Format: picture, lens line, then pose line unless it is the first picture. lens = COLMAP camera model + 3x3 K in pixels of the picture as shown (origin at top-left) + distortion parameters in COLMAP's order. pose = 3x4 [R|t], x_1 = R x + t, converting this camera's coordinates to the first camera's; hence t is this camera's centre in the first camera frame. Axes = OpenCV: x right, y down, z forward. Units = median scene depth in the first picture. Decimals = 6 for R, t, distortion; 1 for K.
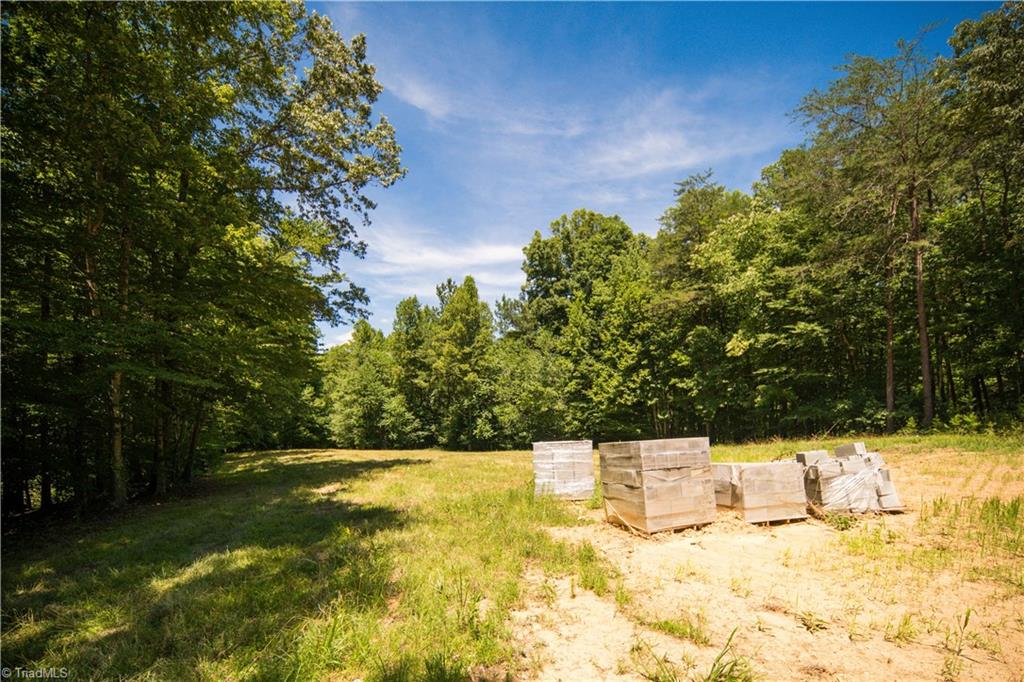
lens RADIAL K [[444.9, 0, 517.0], [0, 444.9, 418.1], [0, 0, 1]] dist [-0.014865, 0.012623]
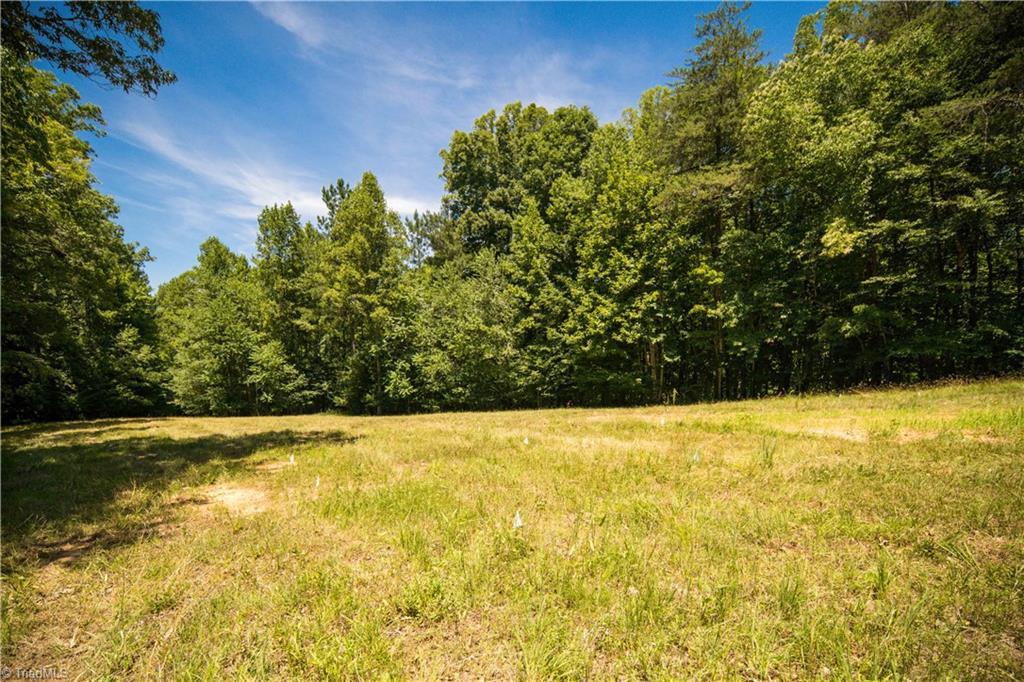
lens RADIAL K [[444.9, 0, 517.0], [0, 444.9, 418.1], [0, 0, 1]] dist [-0.014865, 0.012623]
pose [[0.972835, -0.026215, 0.230012, -0.055738], [0.006564, 0.996292, 0.085791, 0.017608], [-0.231408, -0.081950, 0.969399, 0.227048]]
